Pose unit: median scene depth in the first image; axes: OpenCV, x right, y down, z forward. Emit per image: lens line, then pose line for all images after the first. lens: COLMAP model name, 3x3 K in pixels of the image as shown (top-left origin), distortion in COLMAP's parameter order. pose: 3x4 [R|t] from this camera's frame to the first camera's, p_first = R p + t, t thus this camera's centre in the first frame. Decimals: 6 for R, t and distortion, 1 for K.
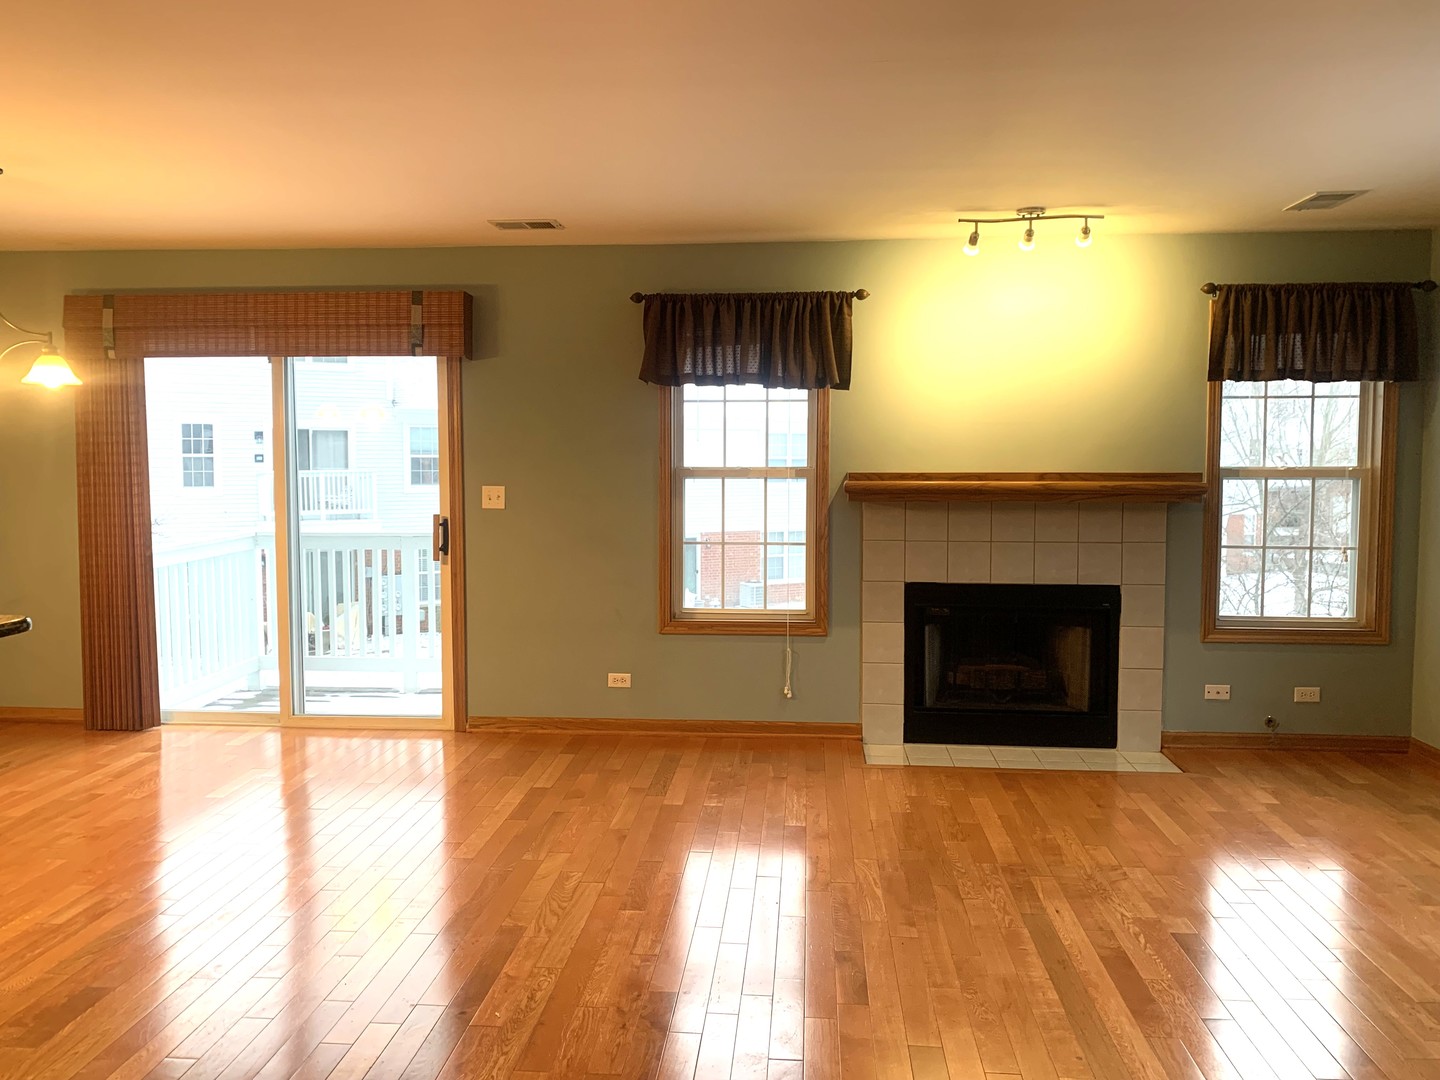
lens RADIAL K [[1095.9, 0, 721.2], [0, 1095.9, 523.2], [0, 0, 1]] dist [0.068266, -0.089316]
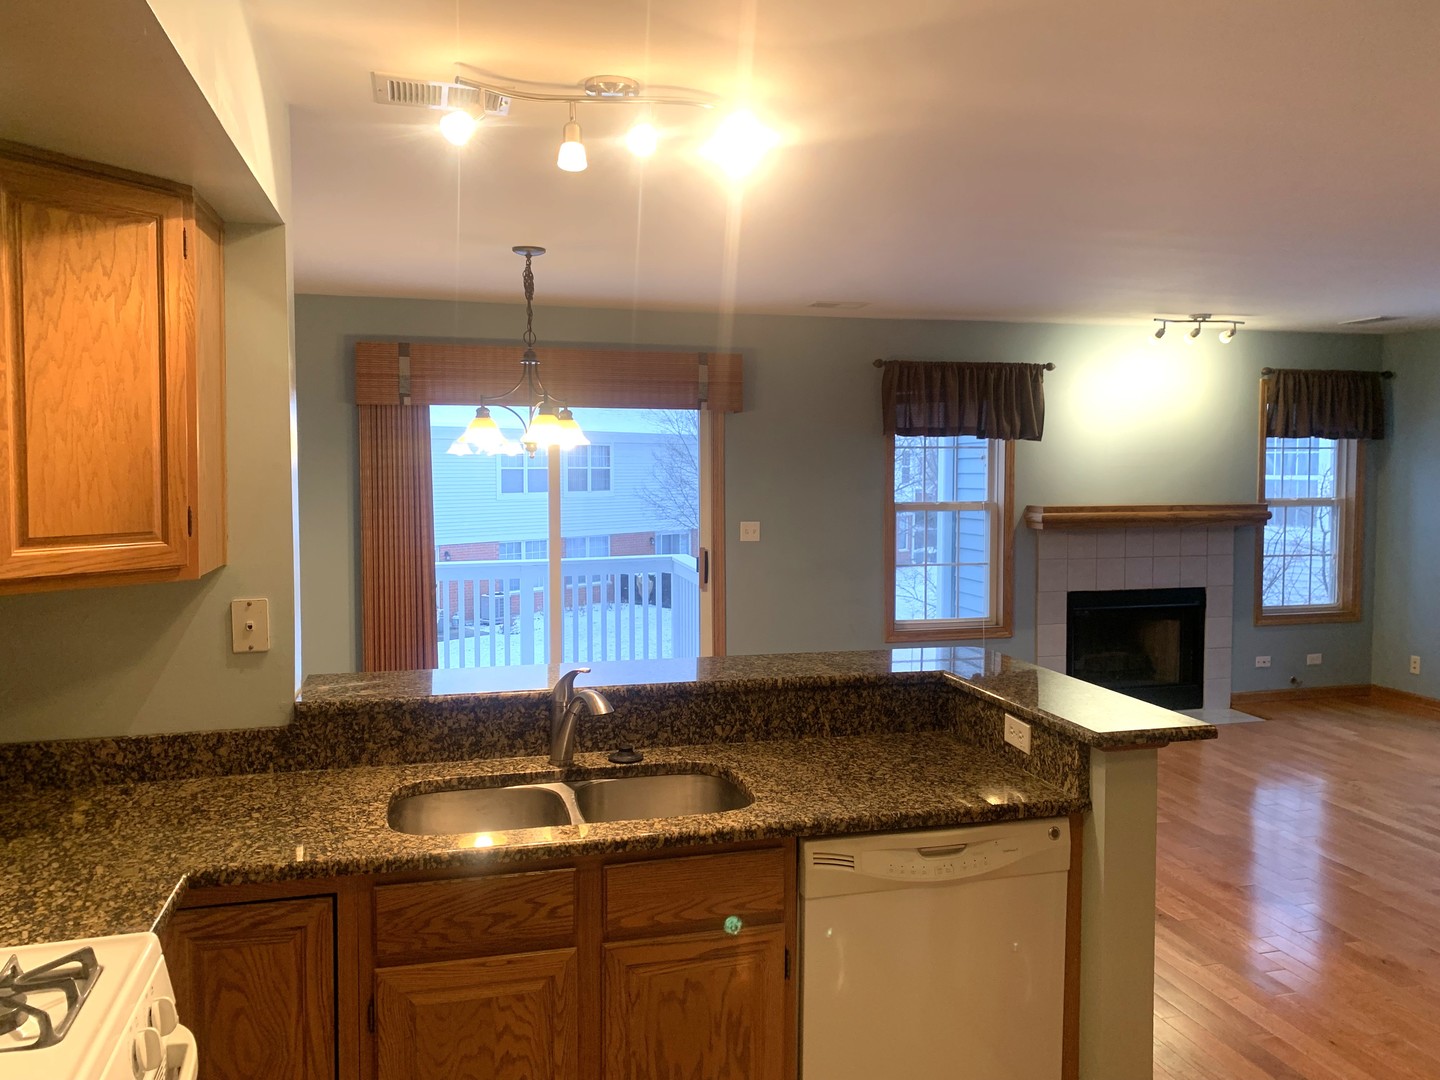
lens RADIAL K [[1095.9, 0, 721.2], [0, 1095.9, 523.2], [0, 0, 1]] dist [0.068266, -0.089316]
pose [[0.937276, -0.019235, 0.348058, -0.663939], [0.021192, 0.999774, -0.001816, -0.032056], [-0.347944, 0.009078, 0.937471, -0.061415]]
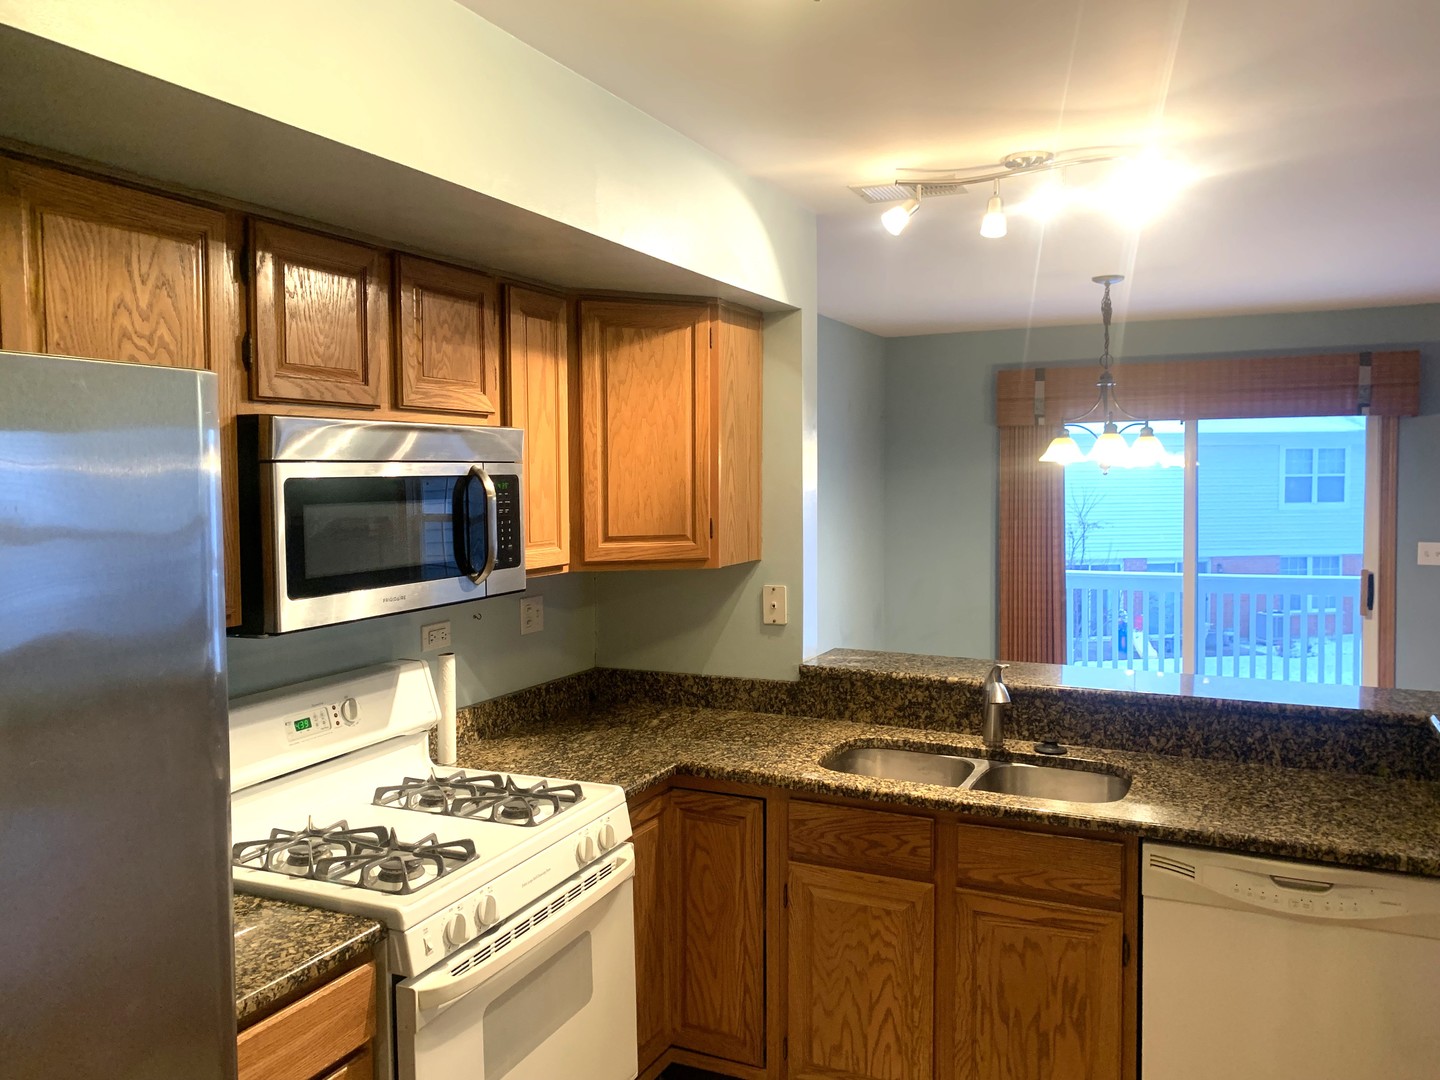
lens RADIAL K [[1097.9, 0, 743.9], [0, 1097.9, 519.2], [0, 0, 1]] dist [0.140838, -0.245189]
pose [[0.946812, 0.007361, -0.321704, -0.494598], [-0.012651, 0.999817, -0.014357, -0.034254], [0.321539, 0.017664, 0.946732, -0.166797]]
